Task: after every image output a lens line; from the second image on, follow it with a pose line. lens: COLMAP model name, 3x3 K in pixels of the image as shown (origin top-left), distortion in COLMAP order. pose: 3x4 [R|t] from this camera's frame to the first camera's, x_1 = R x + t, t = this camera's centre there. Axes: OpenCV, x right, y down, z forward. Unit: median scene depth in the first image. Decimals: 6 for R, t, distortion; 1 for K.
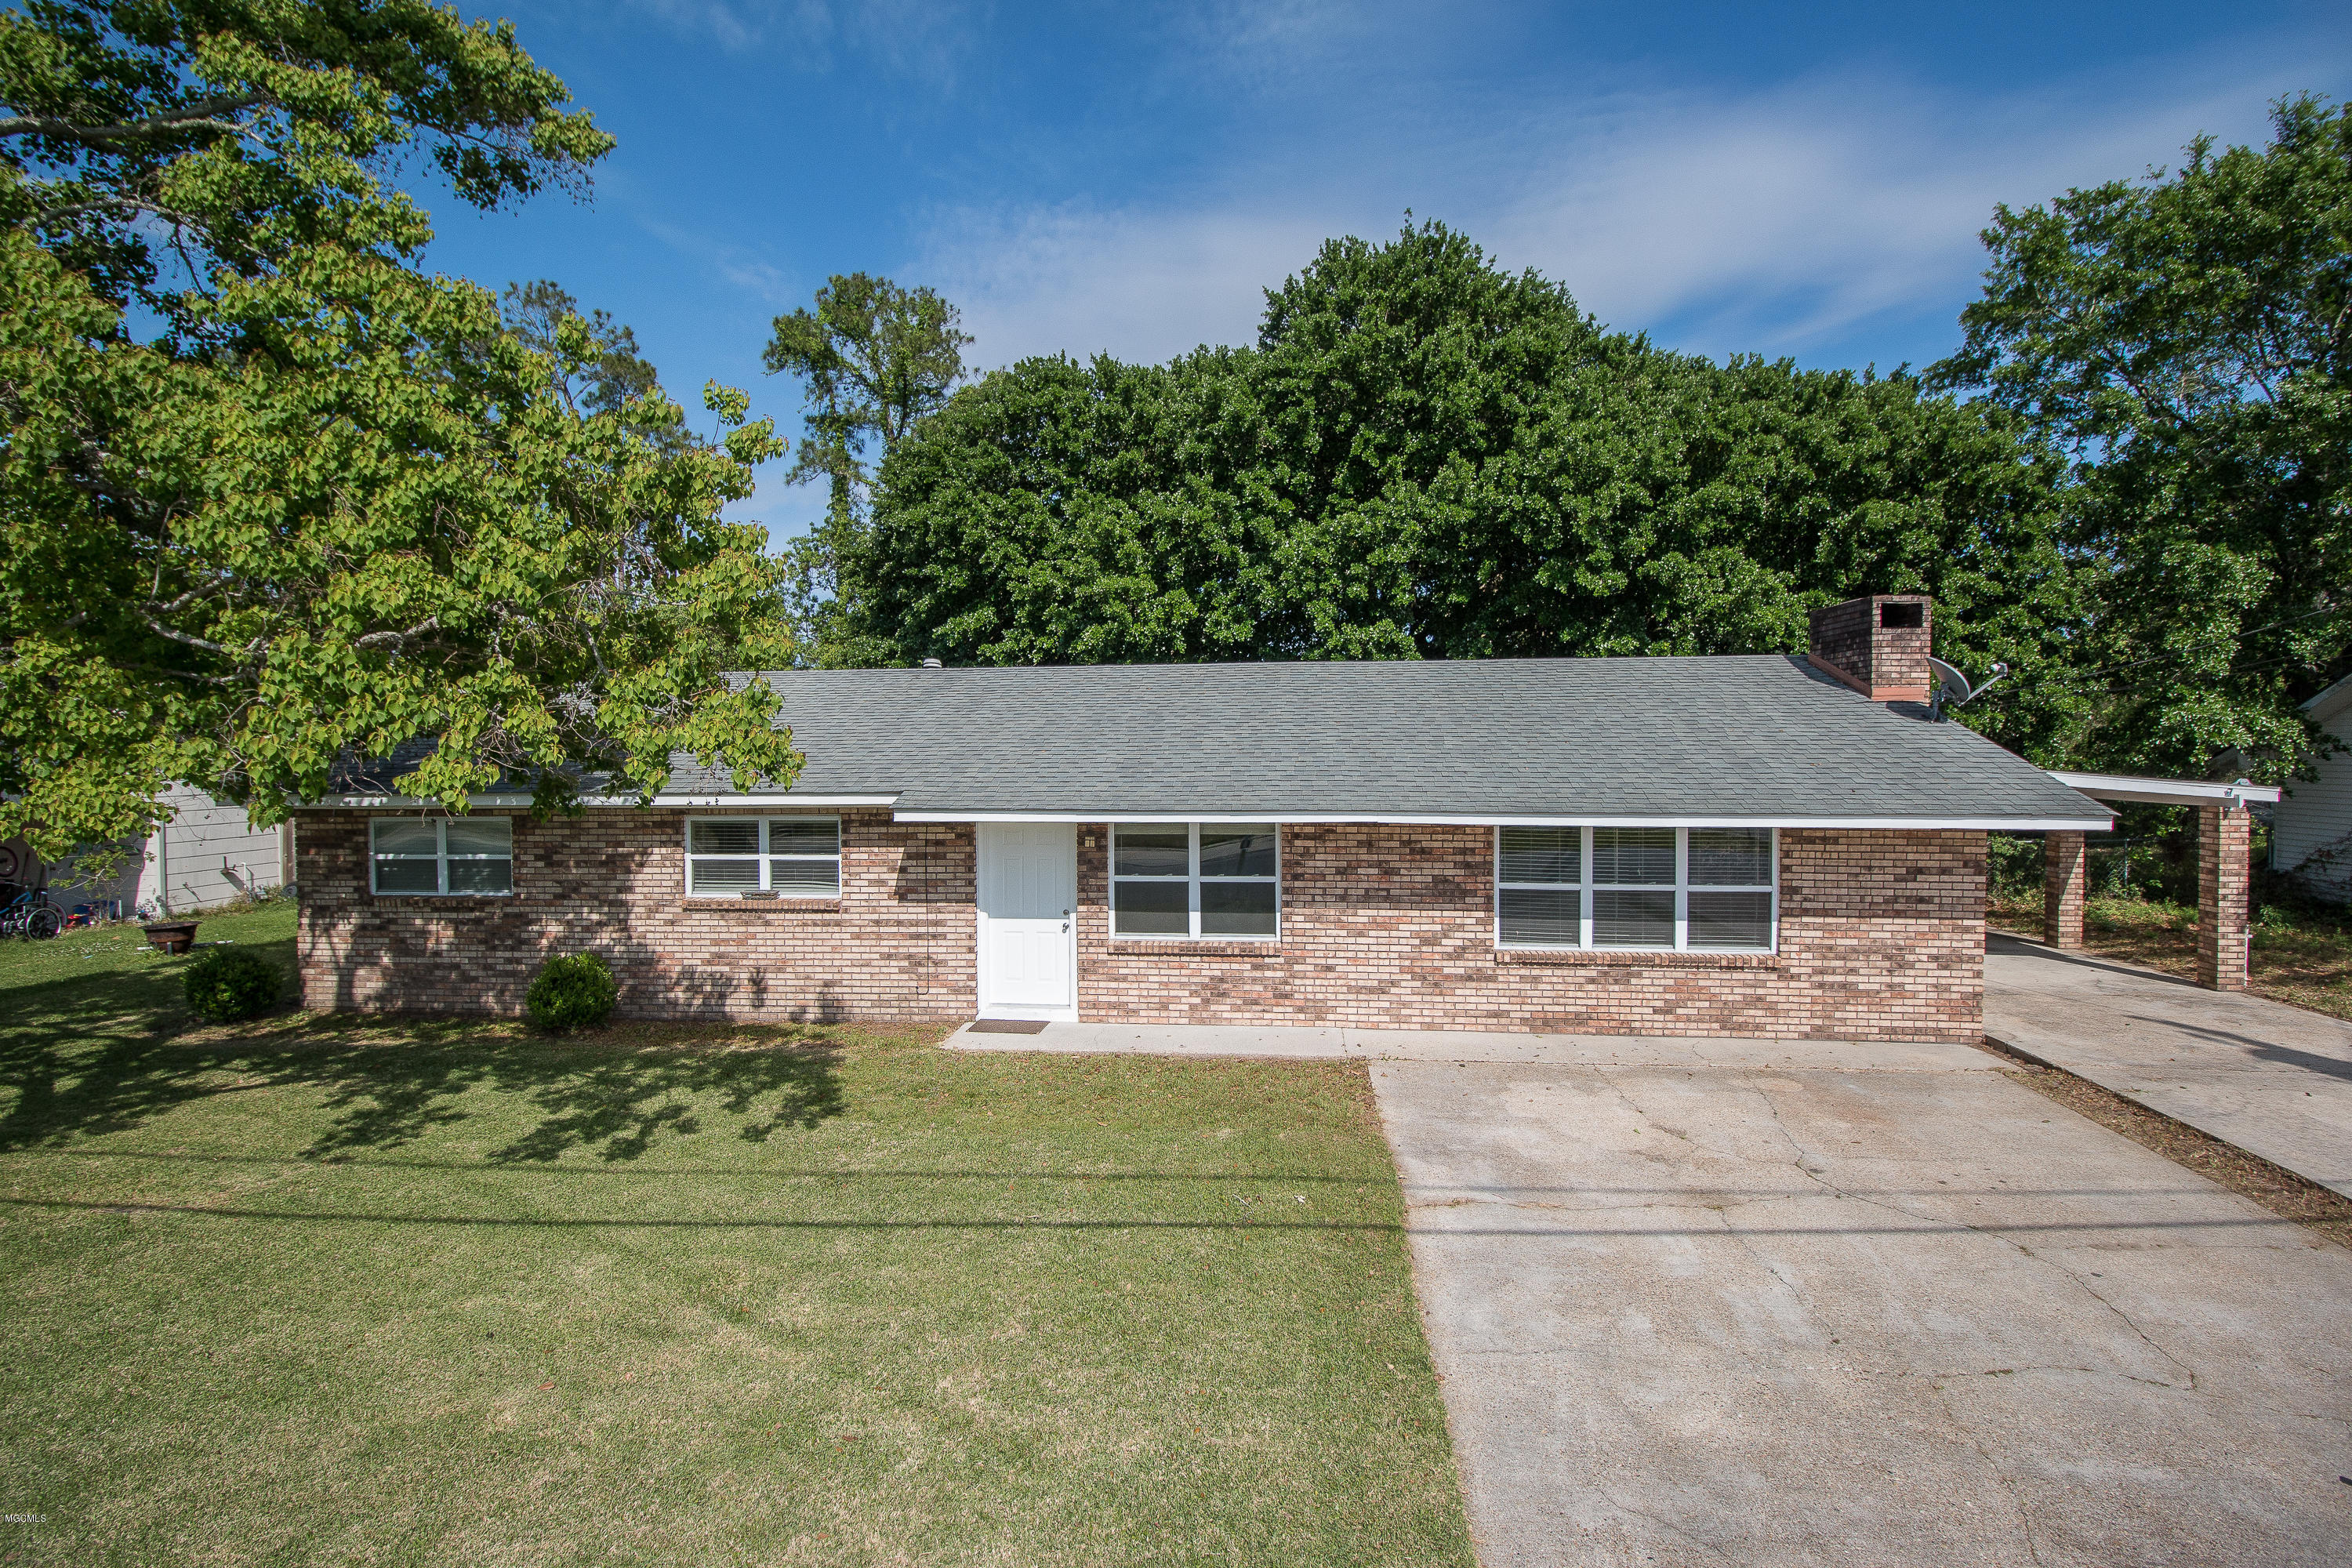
lens RADIAL K [[1098.8, 0, 1162.2], [0, 1098.8, 771.6], [0, 0, 1]] dist [-0.000216, -0.010115]
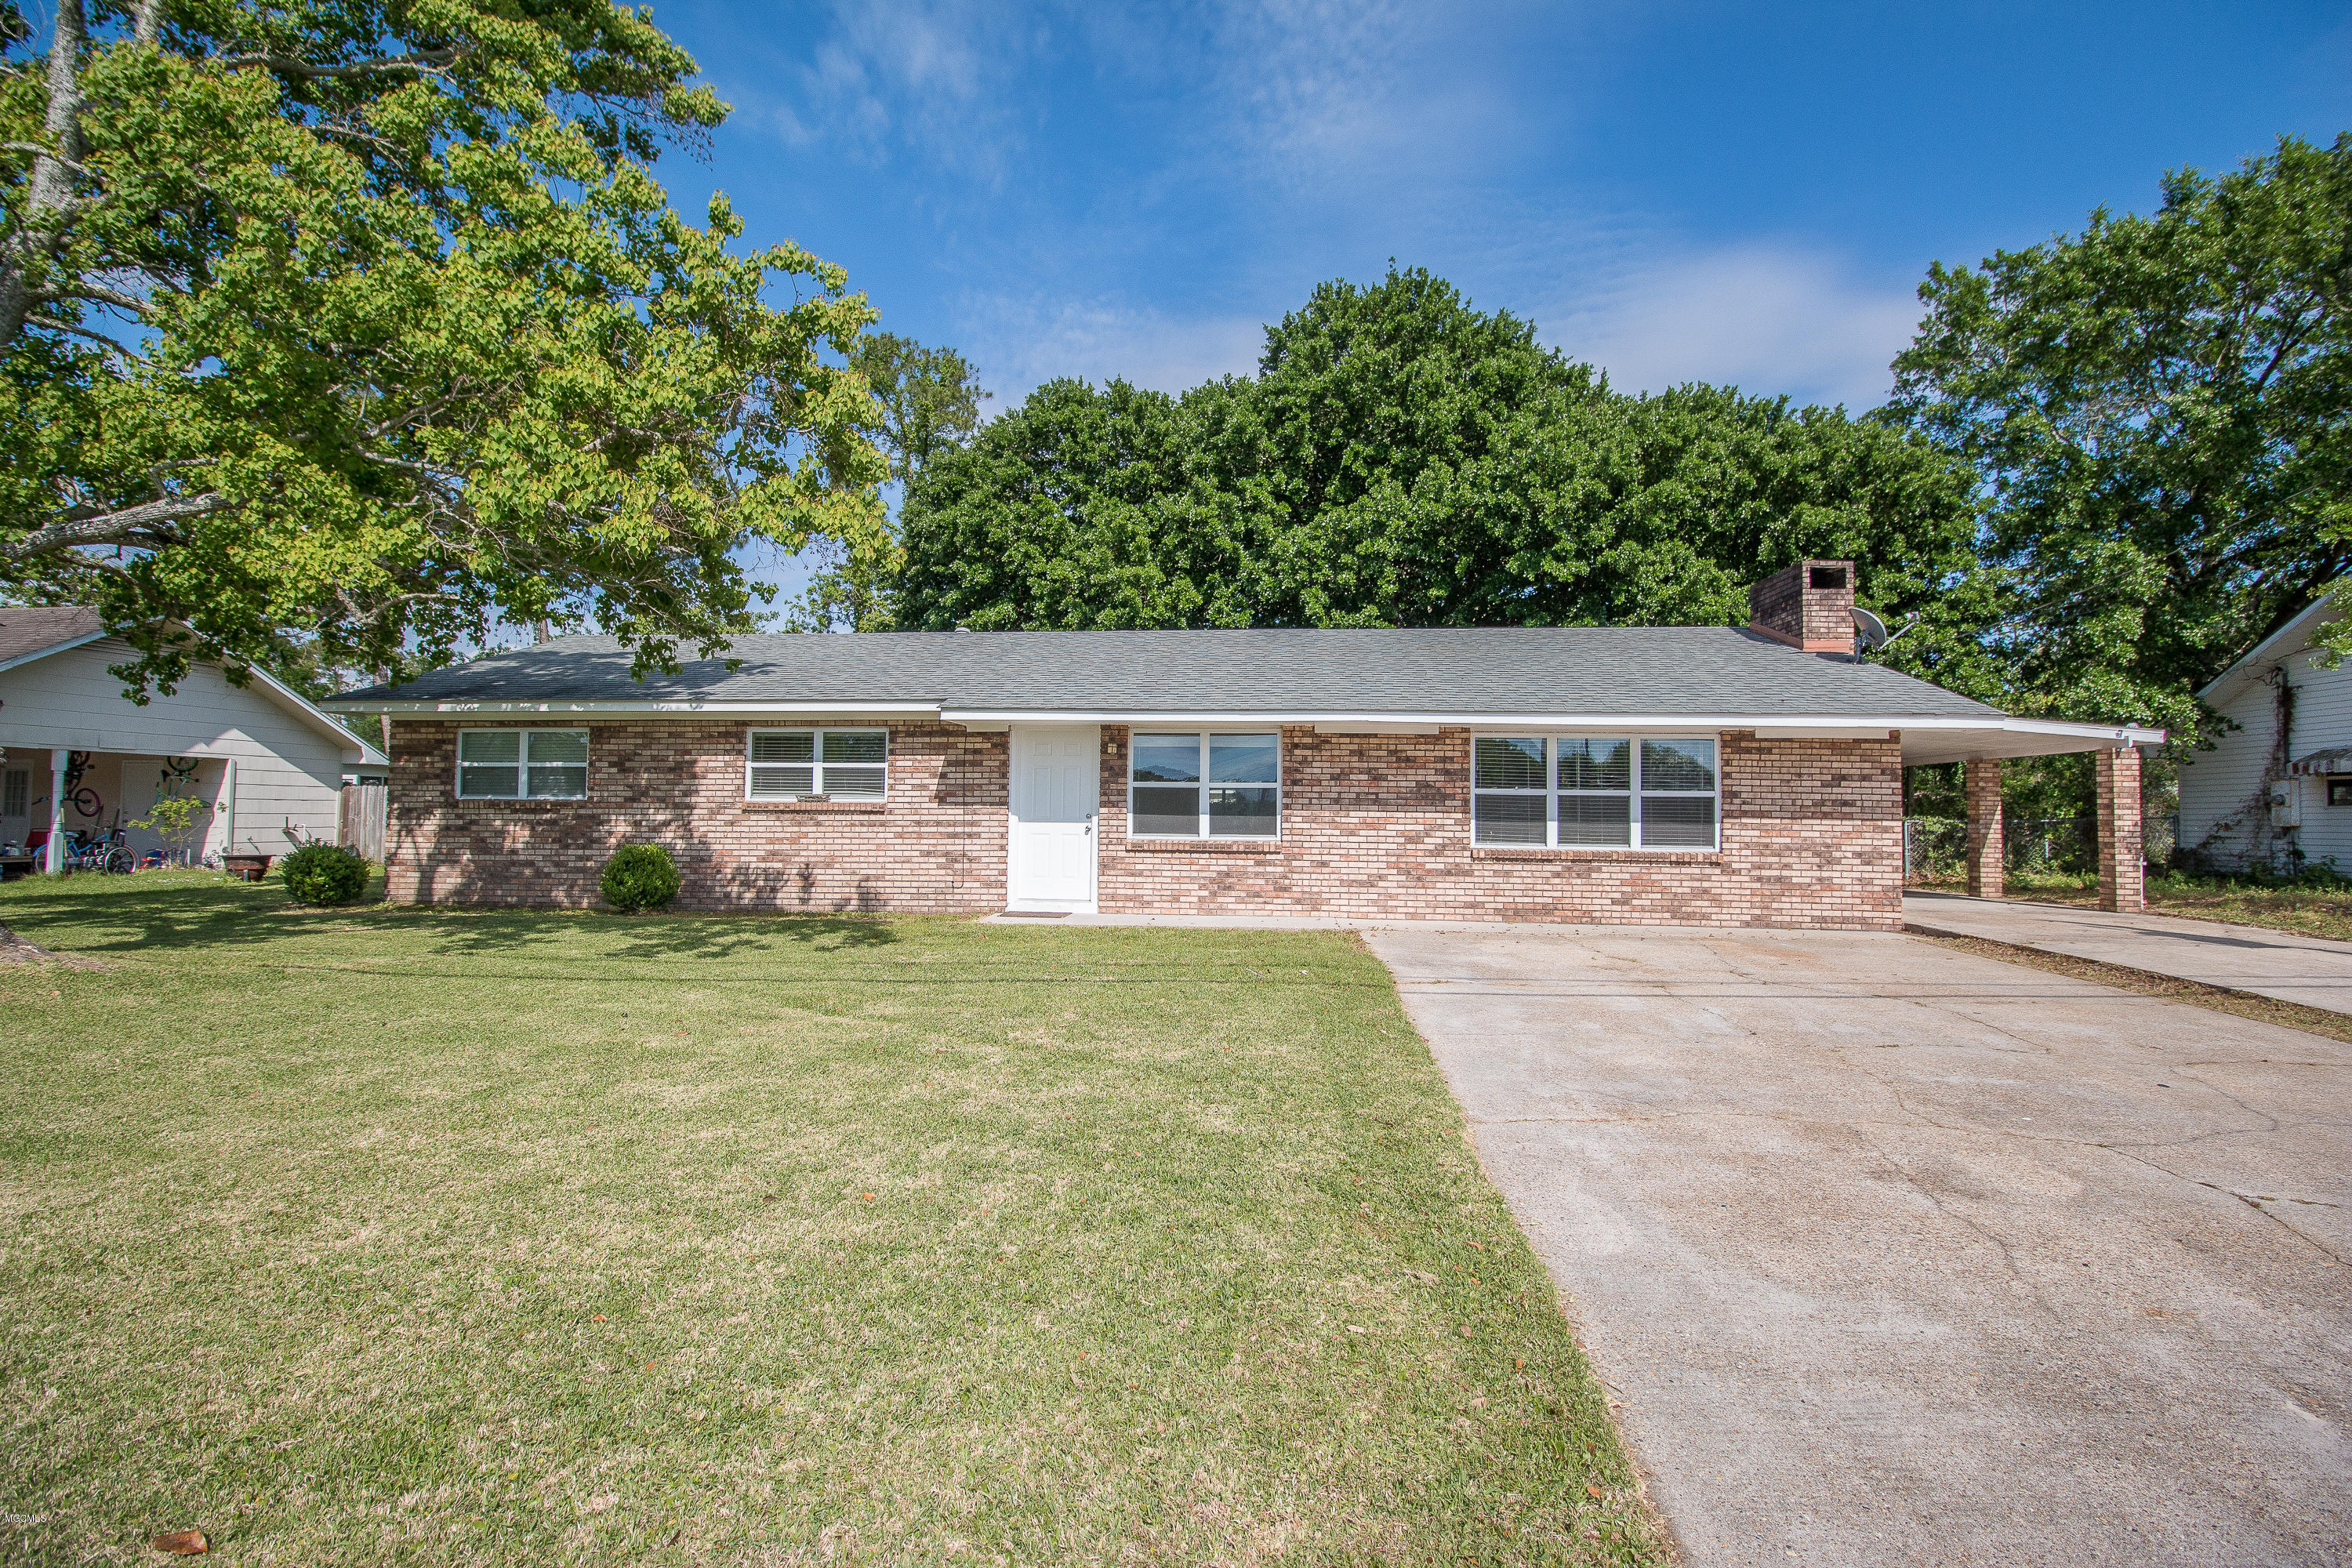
lens RADIAL K [[1068.2, 0, 1164.3], [0, 1068.2, 782.3], [0, 0, 1]] dist [0.000458, -0.009487]
pose [[0.999769, 0.017176, 0.012905, -0.023439], [-0.016355, 0.997987, -0.061271, 0.148449], [-0.013931, 0.061046, 0.998038, -0.080407]]
